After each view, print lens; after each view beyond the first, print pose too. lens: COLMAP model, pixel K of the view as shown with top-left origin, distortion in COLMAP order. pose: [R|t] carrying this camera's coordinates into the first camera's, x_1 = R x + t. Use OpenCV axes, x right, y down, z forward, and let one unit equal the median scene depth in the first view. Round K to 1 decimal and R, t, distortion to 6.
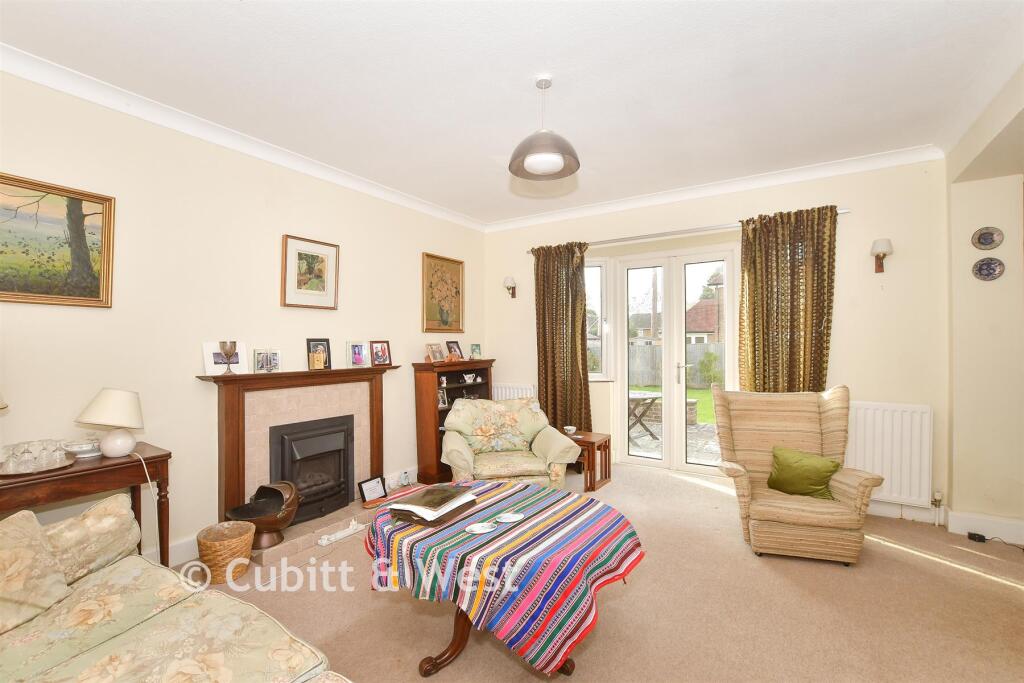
lens RADIAL K [[453.7, 0, 505.6], [0, 453.7, 342.5], [0, 0, 1]] dist [-0.003283, -0.000071]
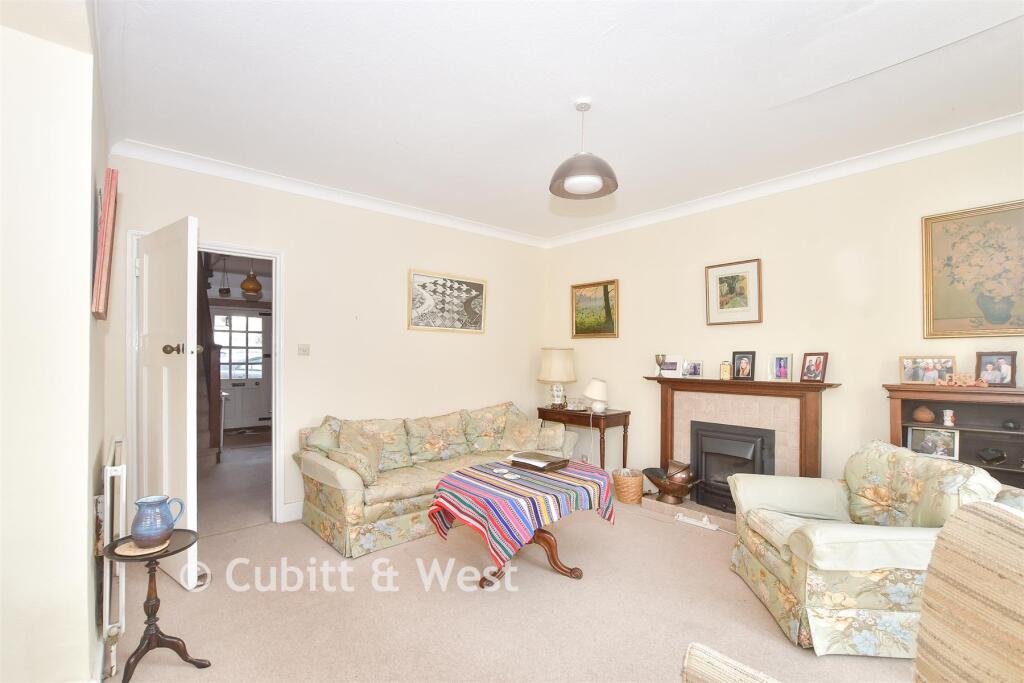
lens RADIAL K [[453.7, 0, 506.7], [0, 453.7, 349.2], [0, 0, 1]] dist [-0.003283, -0.000071]
pose [[-0.258385, -0.011445, -0.965974, 0.779608], [0.005318, 0.999898, -0.013270, -0.002425], [0.966027, -0.008566, -0.258298, 0.745689]]
